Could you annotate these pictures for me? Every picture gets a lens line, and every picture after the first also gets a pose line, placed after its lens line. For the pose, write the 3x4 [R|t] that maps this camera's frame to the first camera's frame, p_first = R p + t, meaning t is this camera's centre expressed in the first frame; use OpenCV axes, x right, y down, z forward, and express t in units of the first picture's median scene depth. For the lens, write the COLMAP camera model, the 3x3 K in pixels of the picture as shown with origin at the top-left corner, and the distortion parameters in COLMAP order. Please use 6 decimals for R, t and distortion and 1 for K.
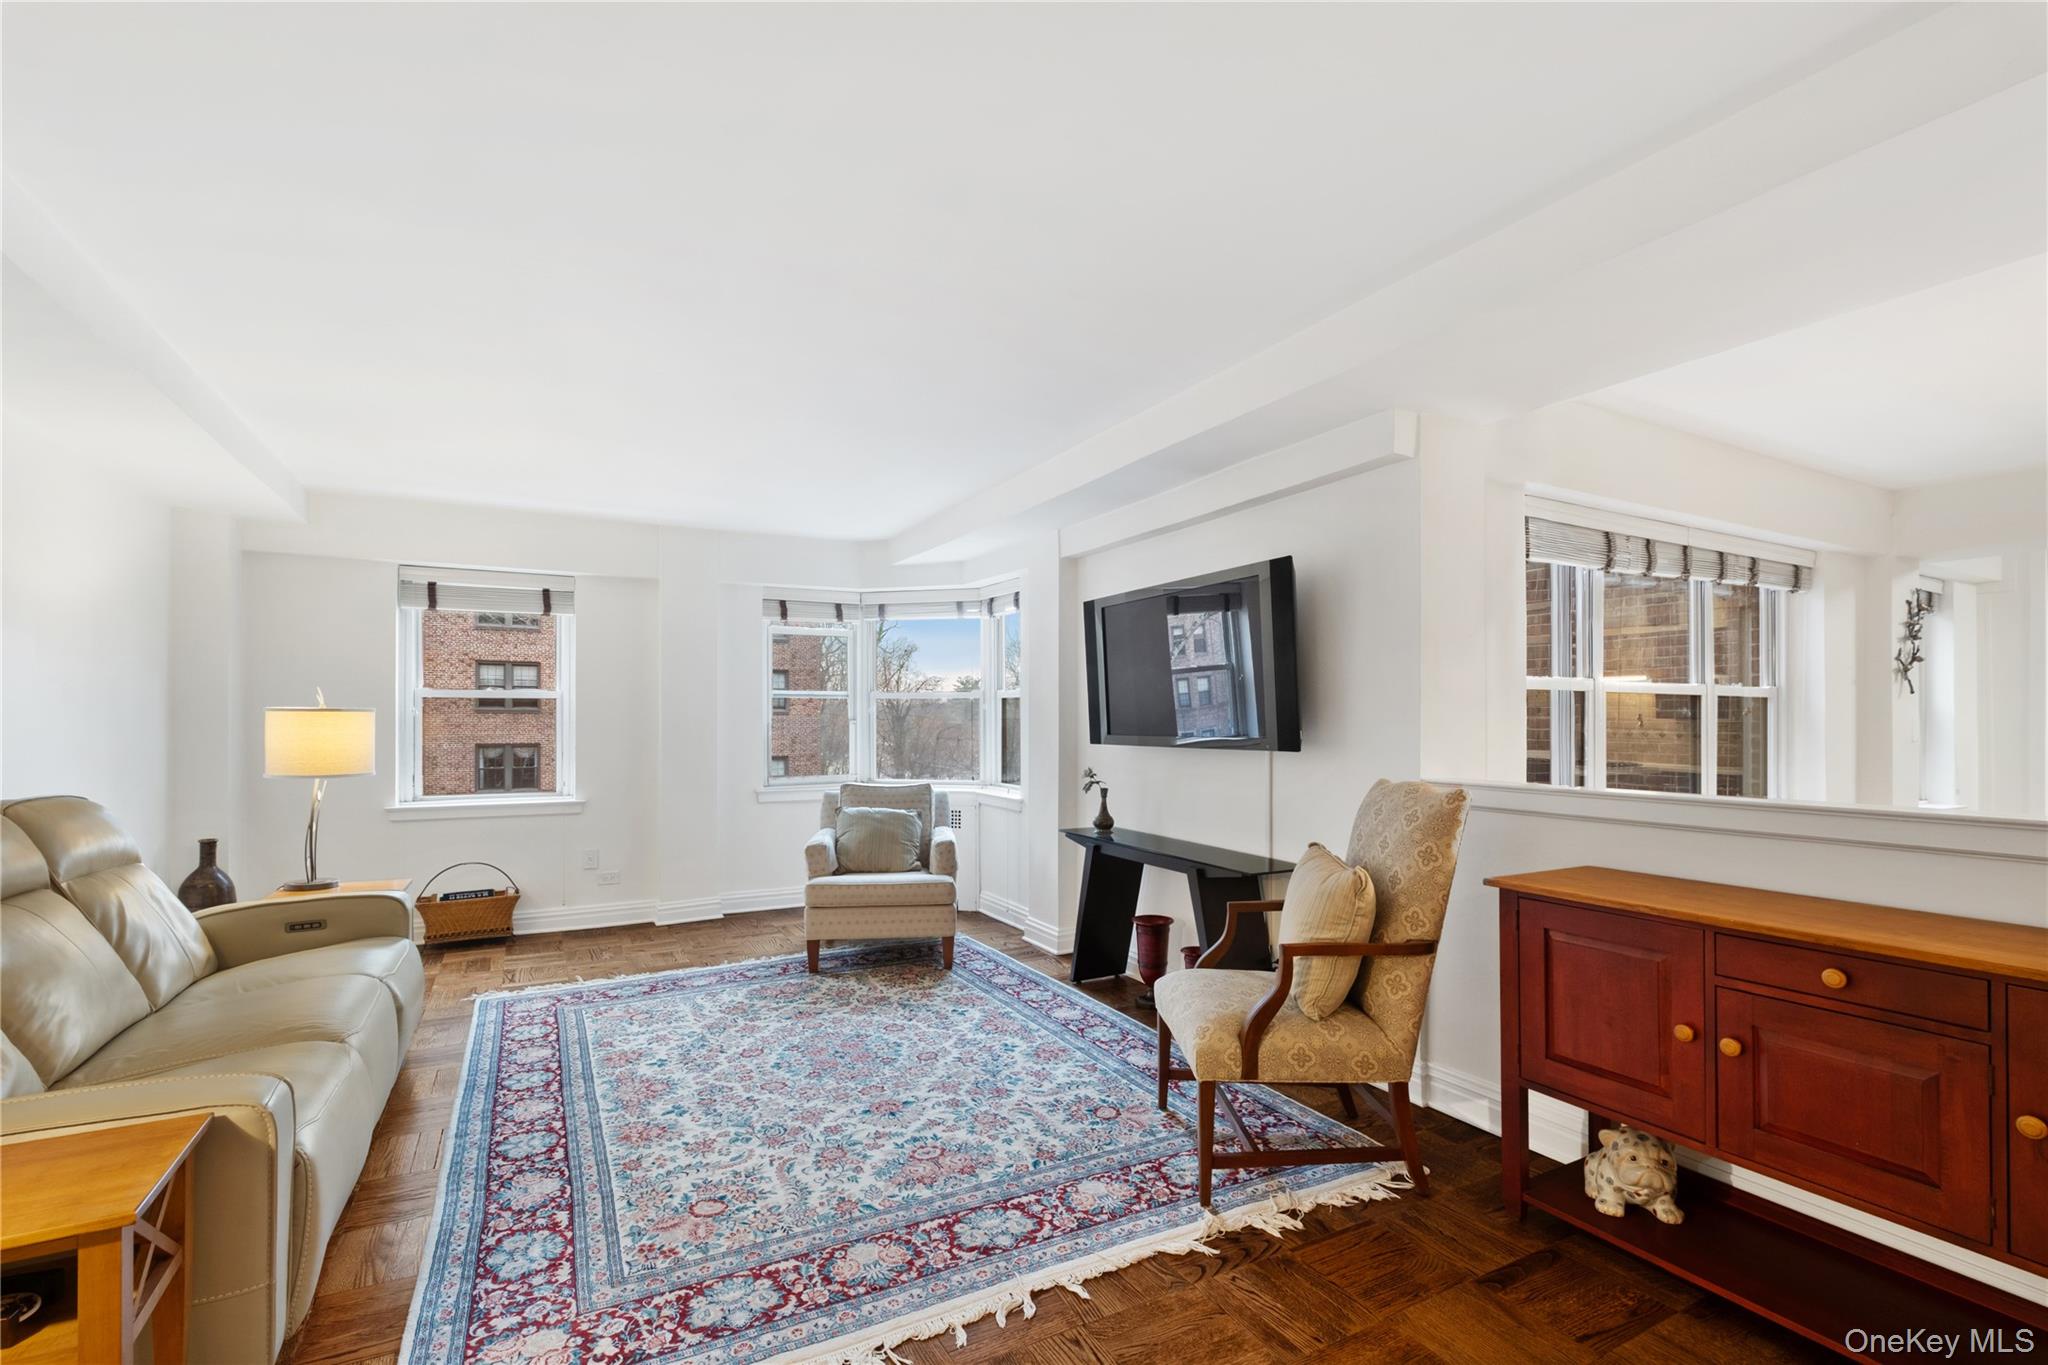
lens RADIAL K [[902.4, 0, 1027.1], [0, 902.4, 721.0], [0, 0, 1]] dist [0.014762, -0.014413]
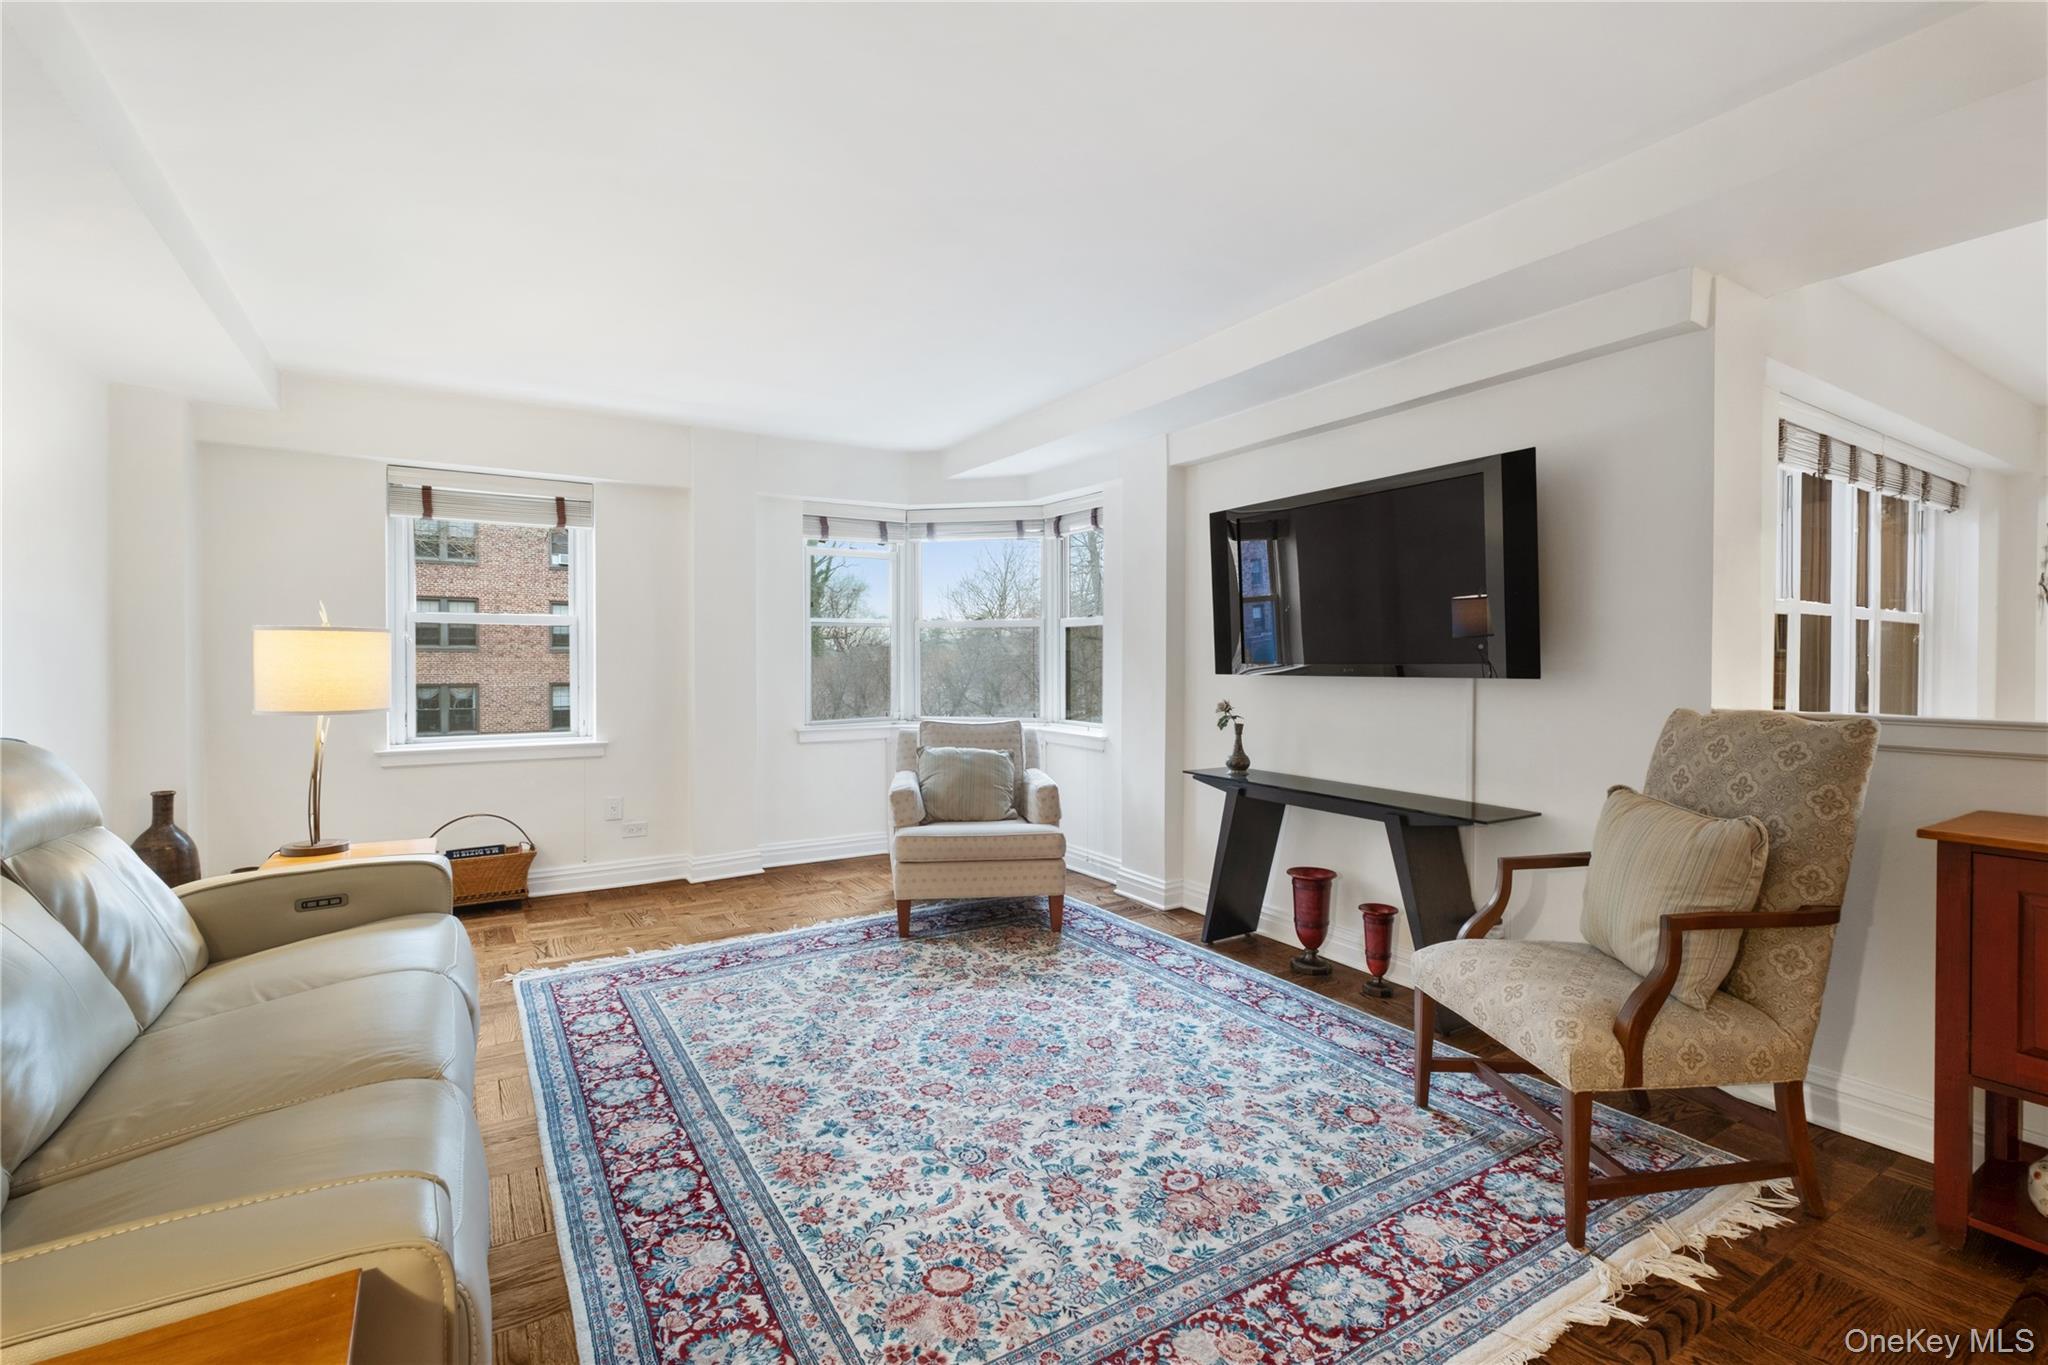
lens RADIAL K [[895.9, 0, 1030.7], [0, 895.9, 677.0], [0, 0, 1]] dist [0.017715, -0.015439]
pose [[0.997724, -0.000959, 0.067418, -0.237498], [-0.000177, 0.999858, 0.016843, 0.018286], [-0.067425, -0.016816, 0.997583, 0.185452]]
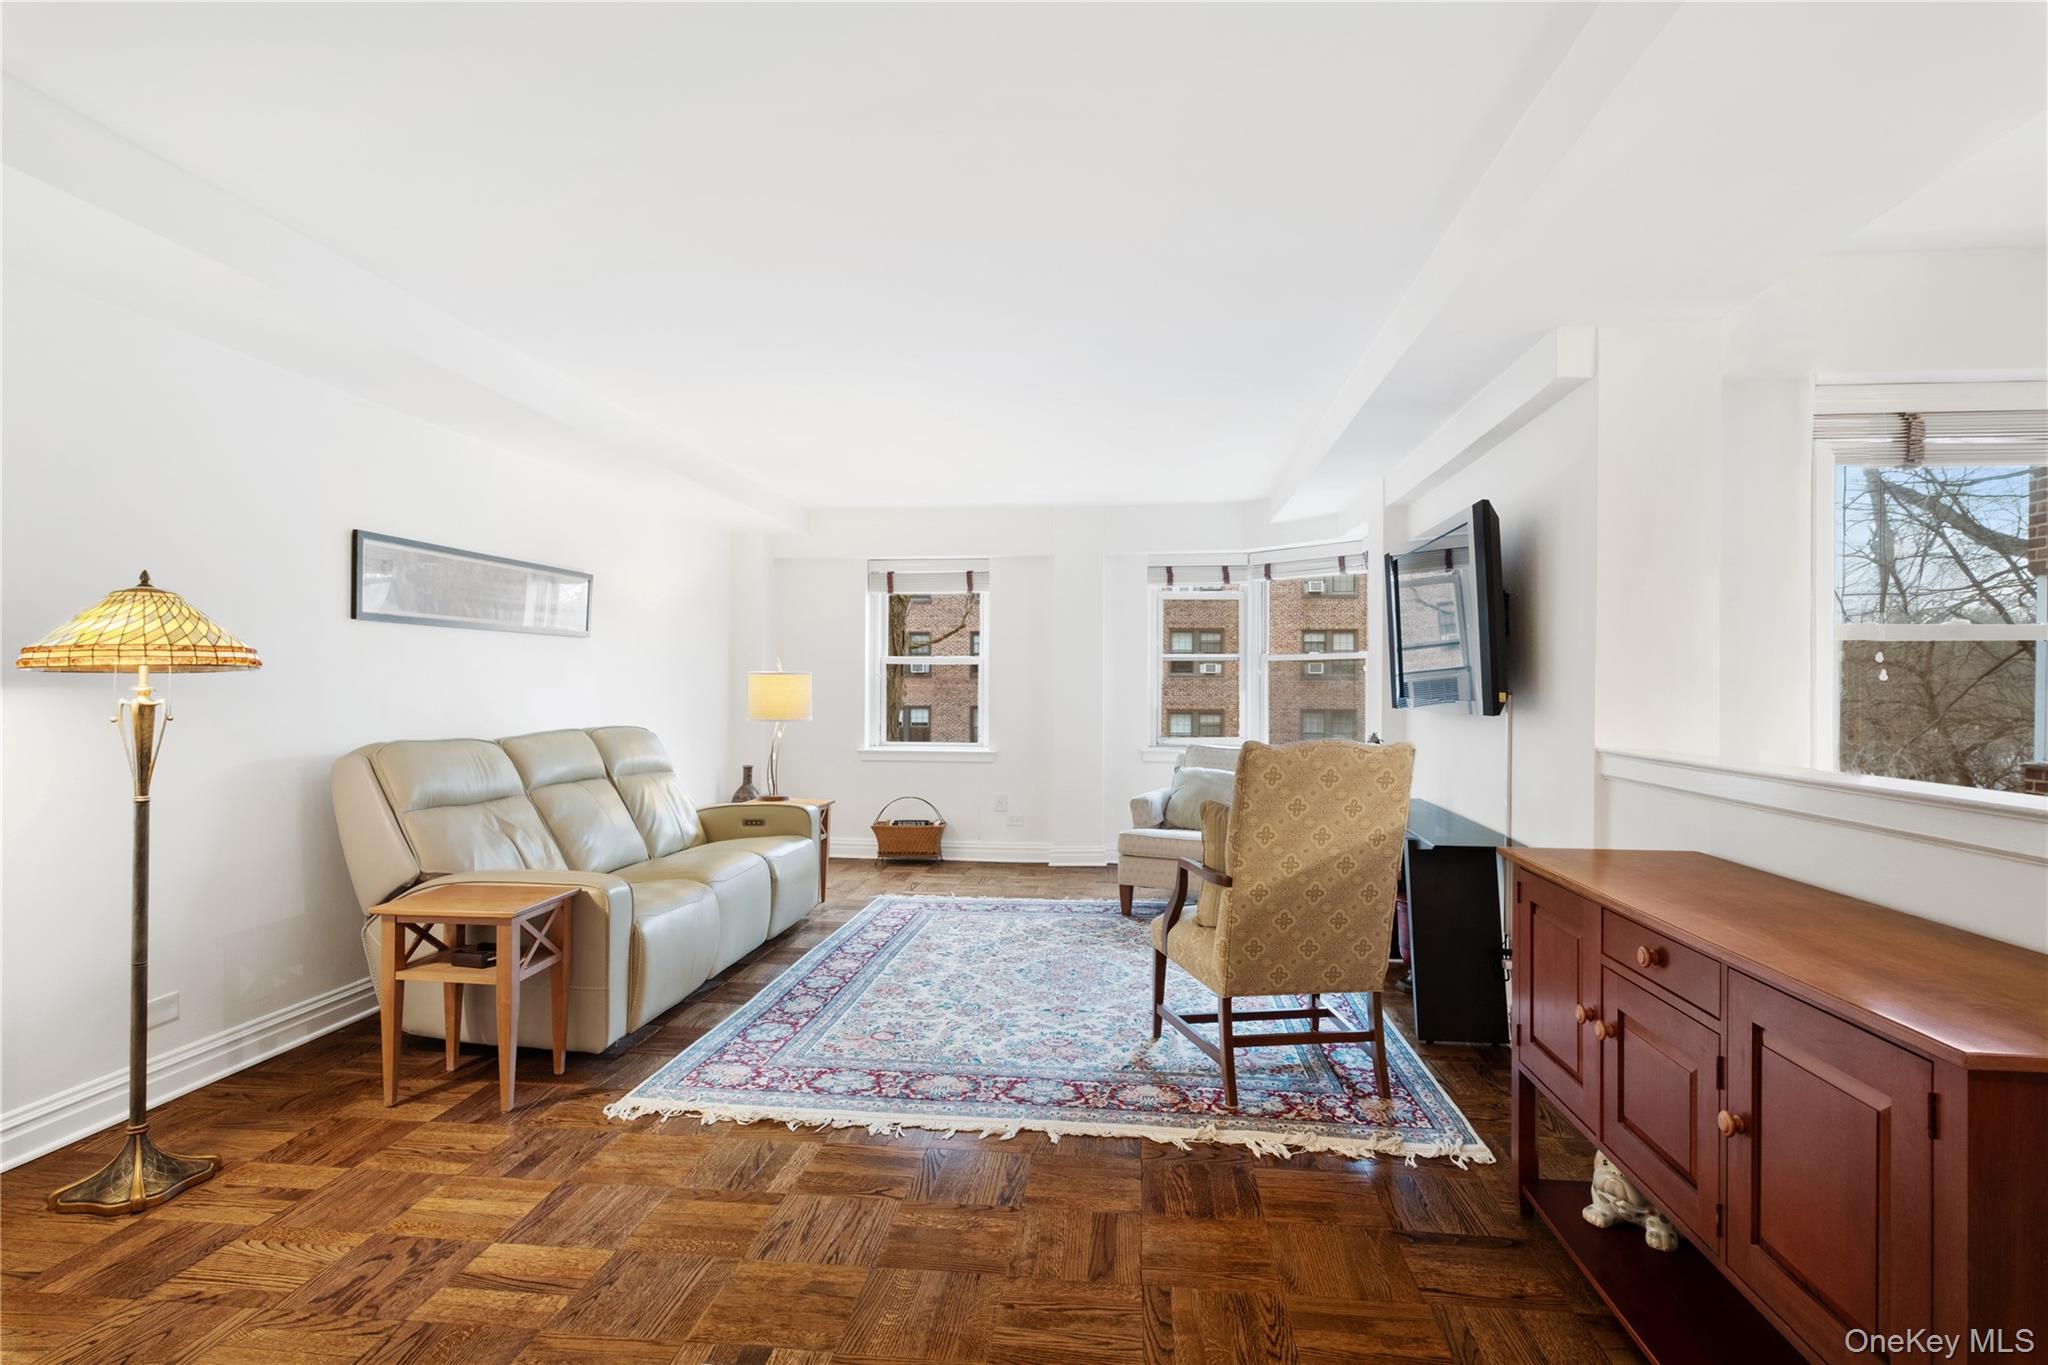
lens RADIAL K [[1031.2, 0, 1038.8], [0, 1031.2, 692.2], [0, 0, 1]] dist [0.001472, -0.000143]
pose [[0.828060, 0.006989, -0.560596, 0.505812], [-0.004580, 0.999973, 0.005703, 0.006896], [0.560621, -0.002155, 0.828070, -0.110153]]
